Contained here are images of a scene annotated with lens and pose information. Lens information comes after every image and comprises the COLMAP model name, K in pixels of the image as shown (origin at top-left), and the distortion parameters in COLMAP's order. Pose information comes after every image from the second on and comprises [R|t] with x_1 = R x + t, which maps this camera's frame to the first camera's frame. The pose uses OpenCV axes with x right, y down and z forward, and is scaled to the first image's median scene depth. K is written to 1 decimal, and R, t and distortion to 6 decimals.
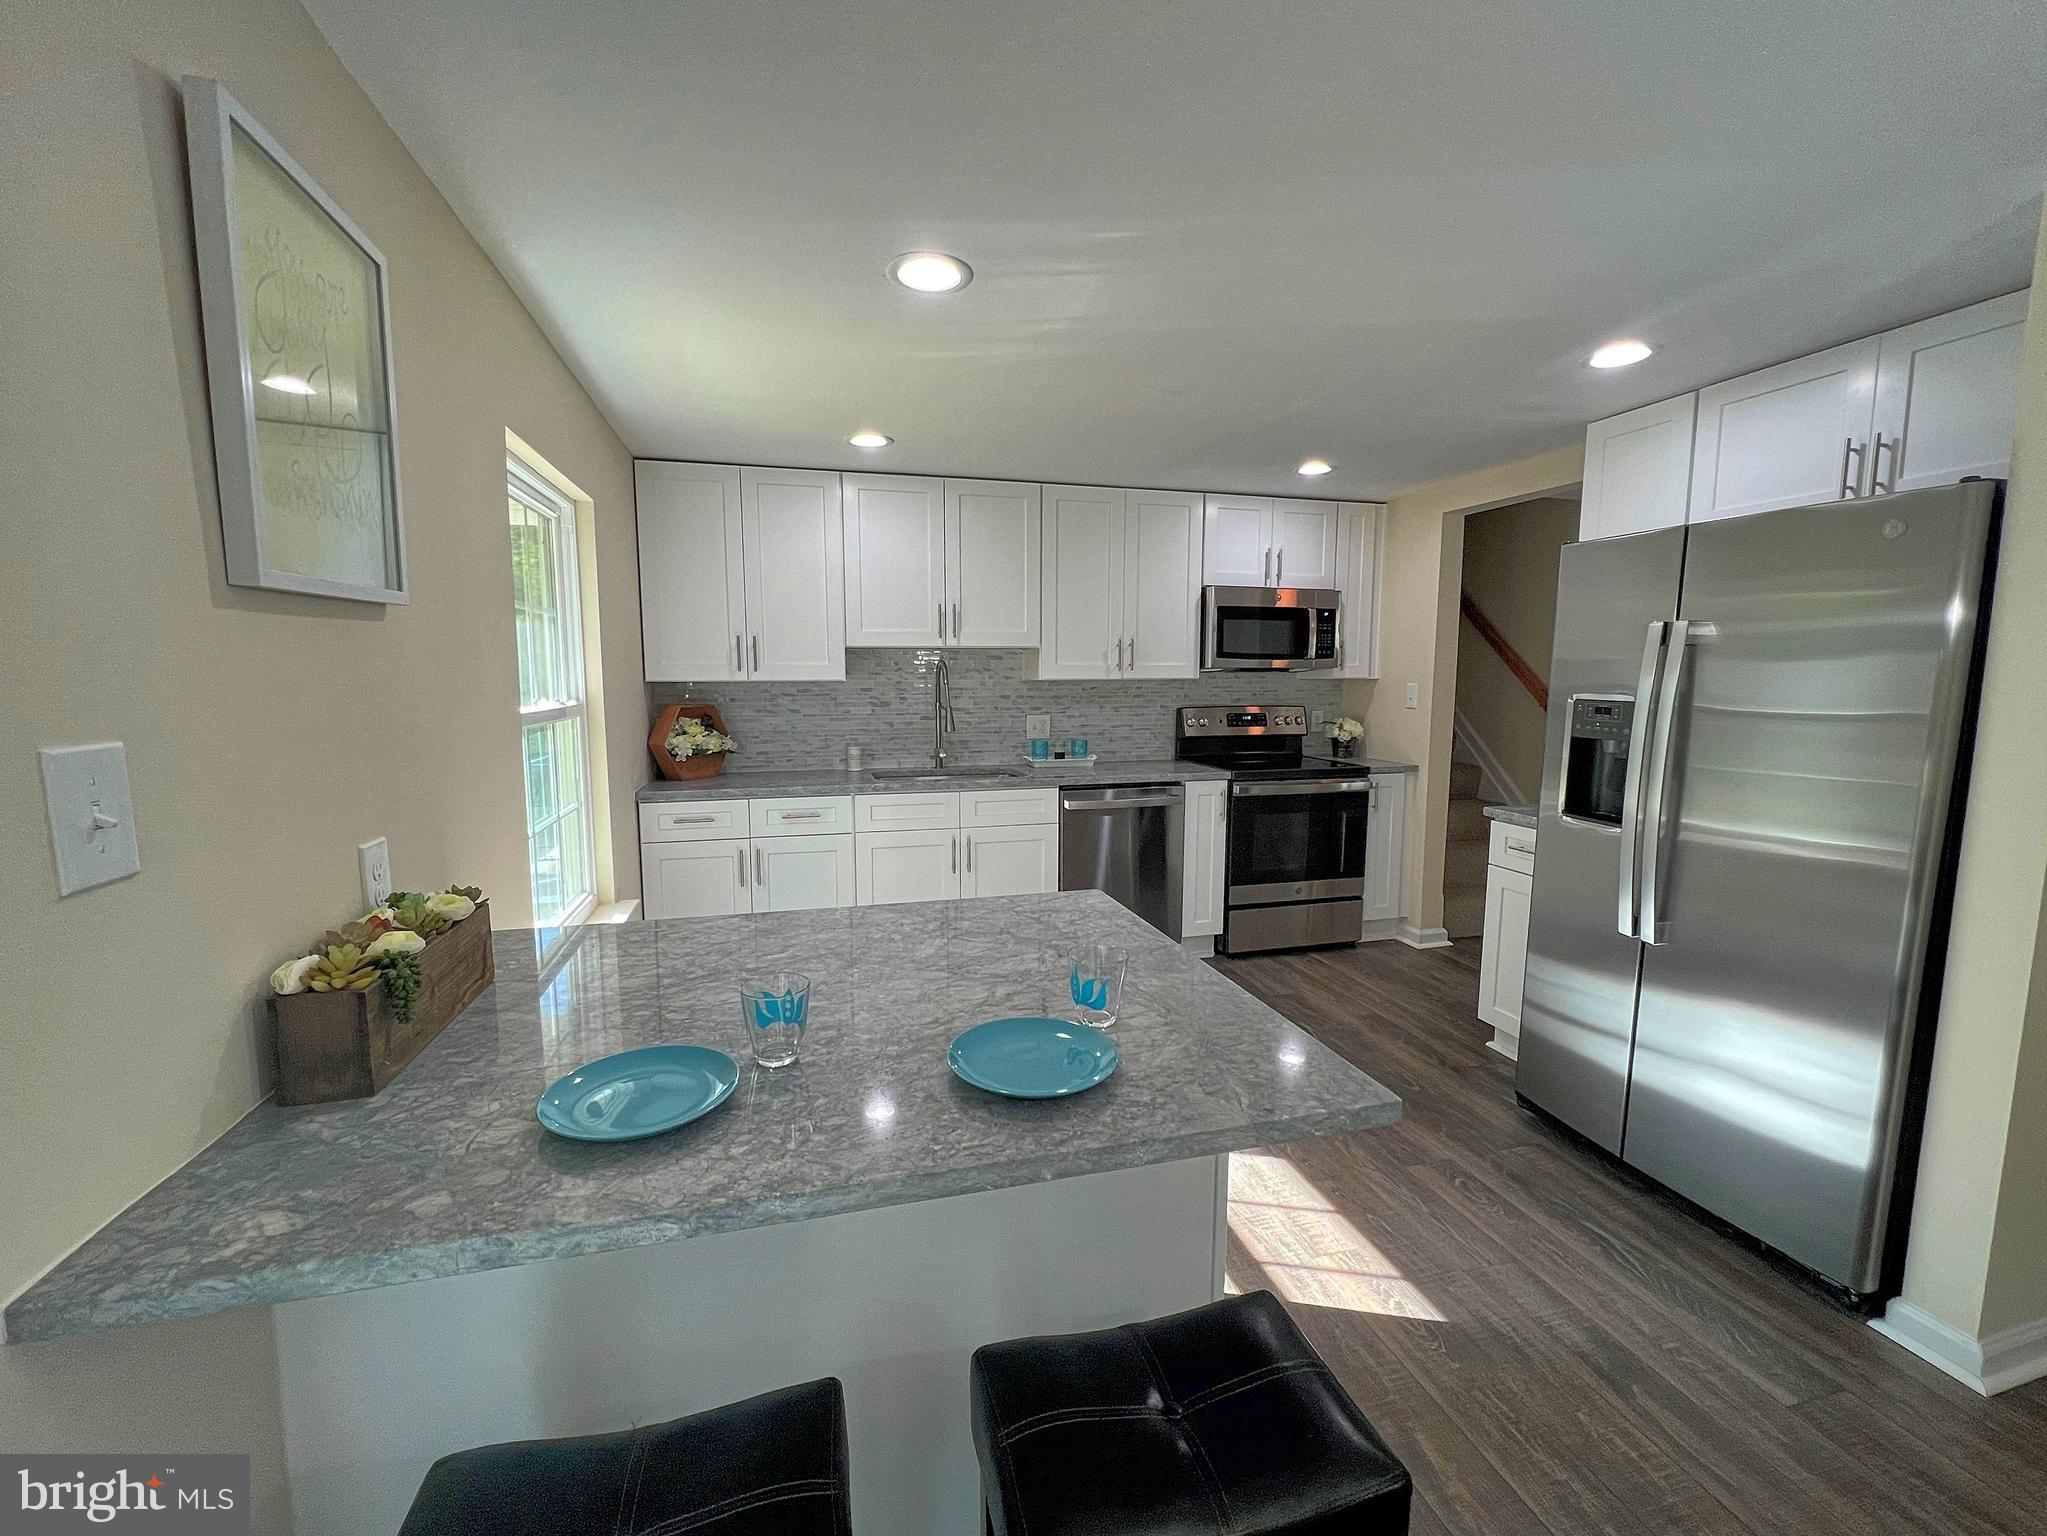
lens RADIAL K [[843.6, 0, 1017.3], [0, 843.6, 764.4], [0, 0, 1]] dist [-0.000383, -0.000076]
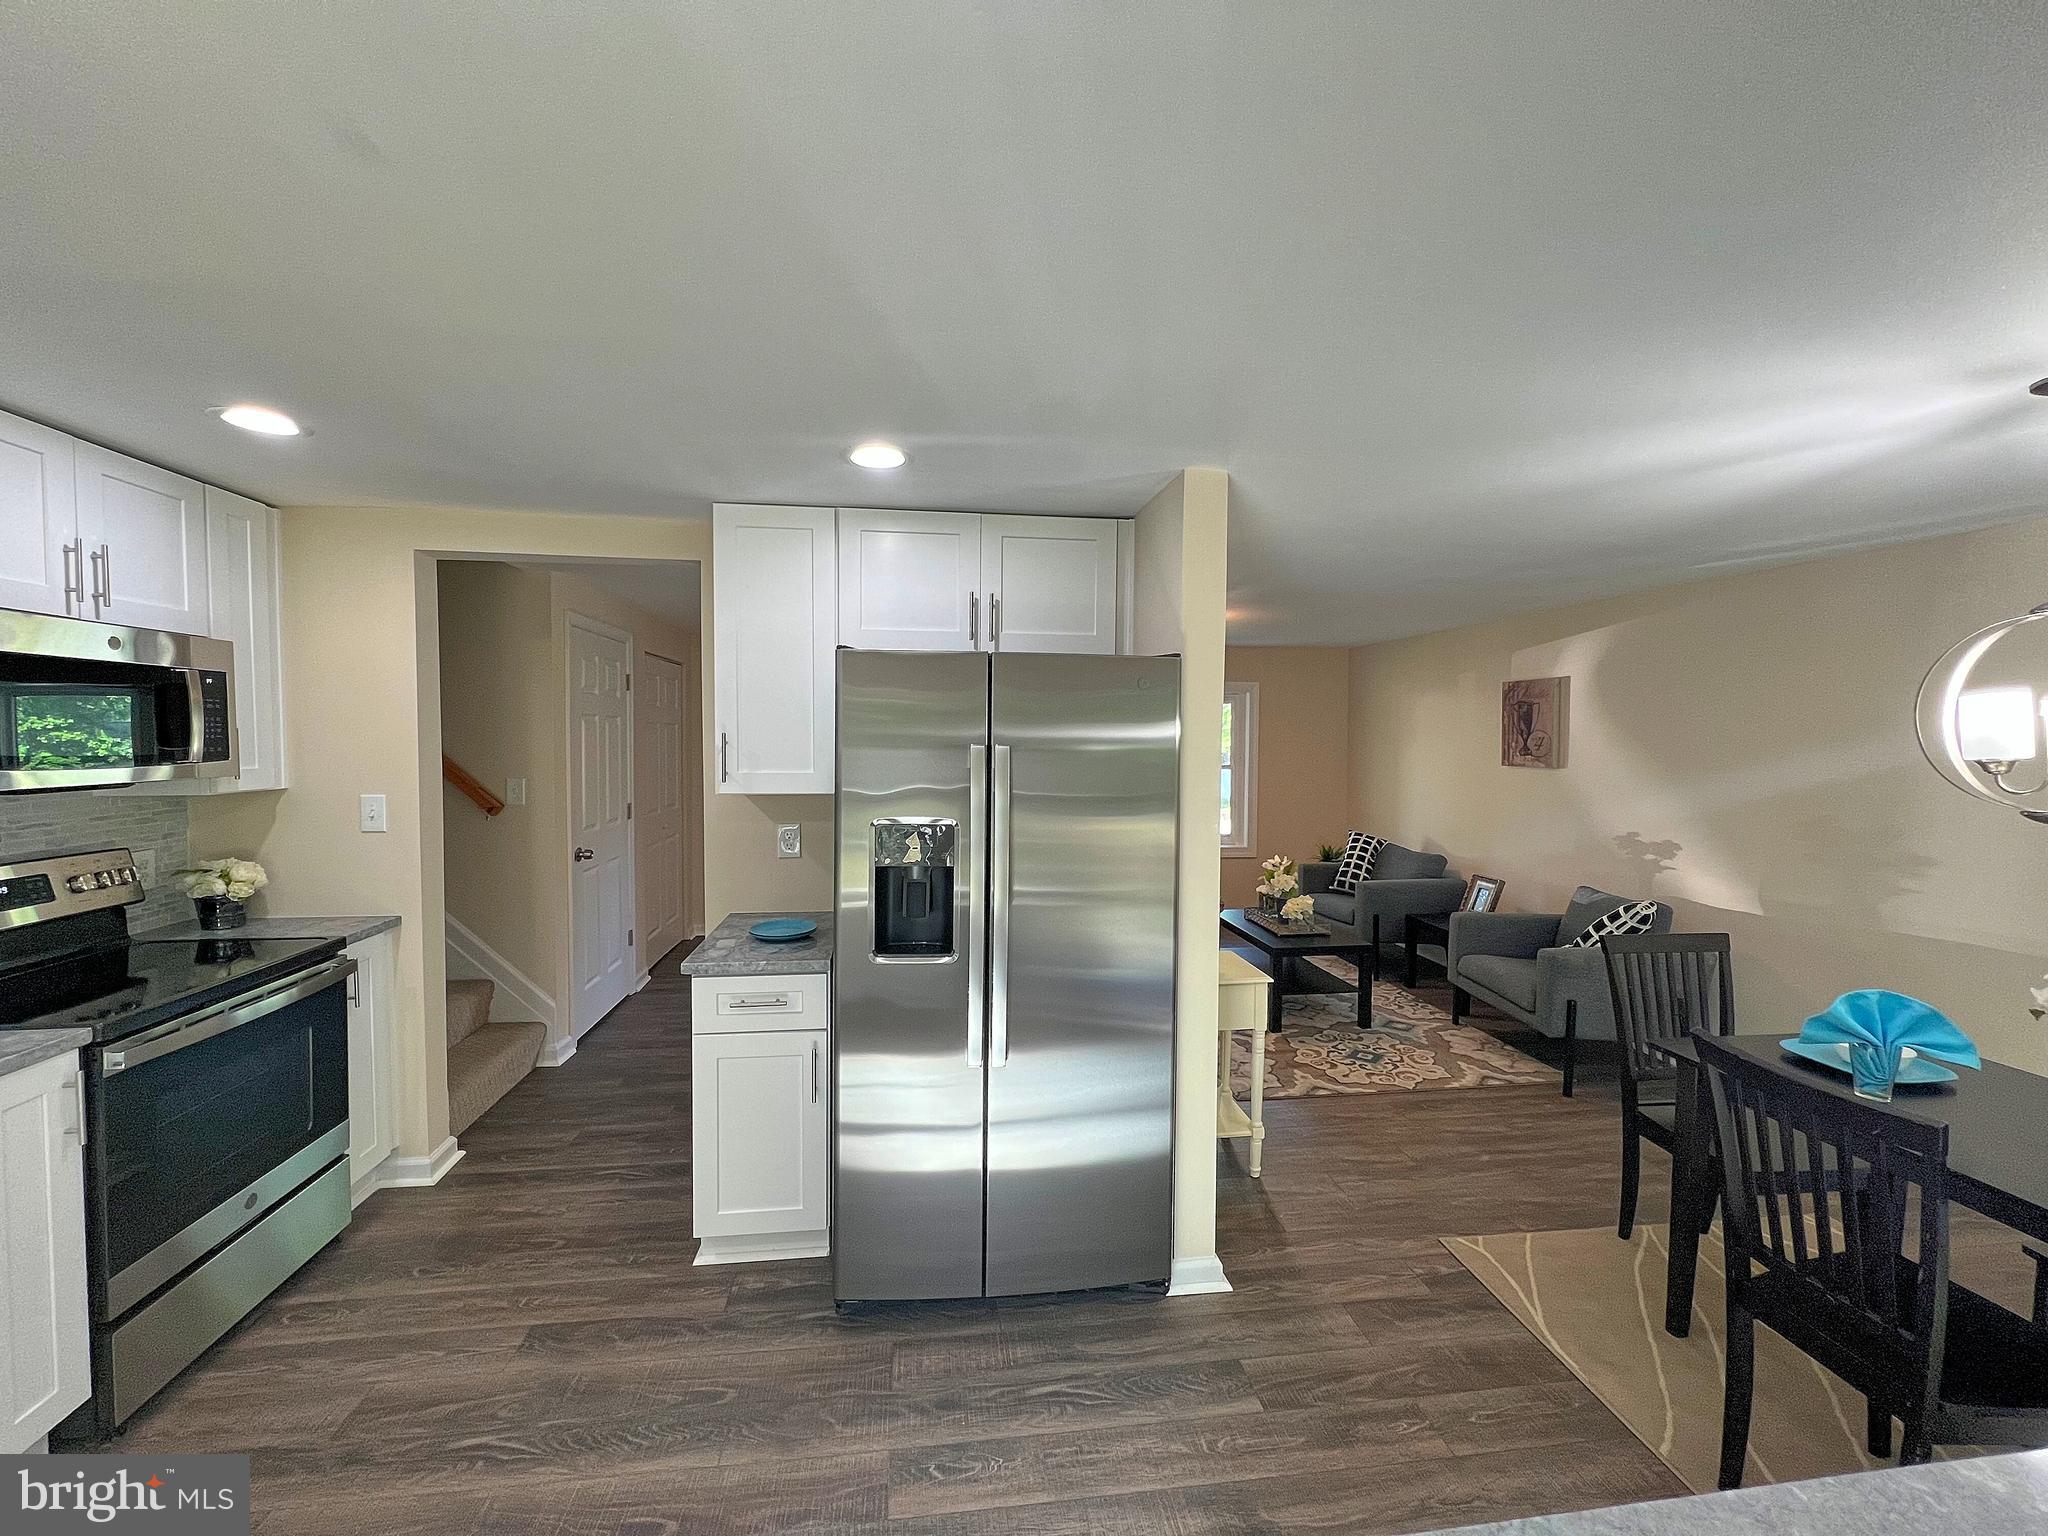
lens RADIAL K [[813.5, 0, 1013.8], [0, 813.5, 763.3], [0, 0, 1]] dist [-0.001616, -0.000097]
pose [[0.134560, -0.034701, 0.990298, -0.099979], [0.103691, 0.994393, 0.020755, -0.087012], [-0.985465, 0.099892, 0.137404, 0.444019]]
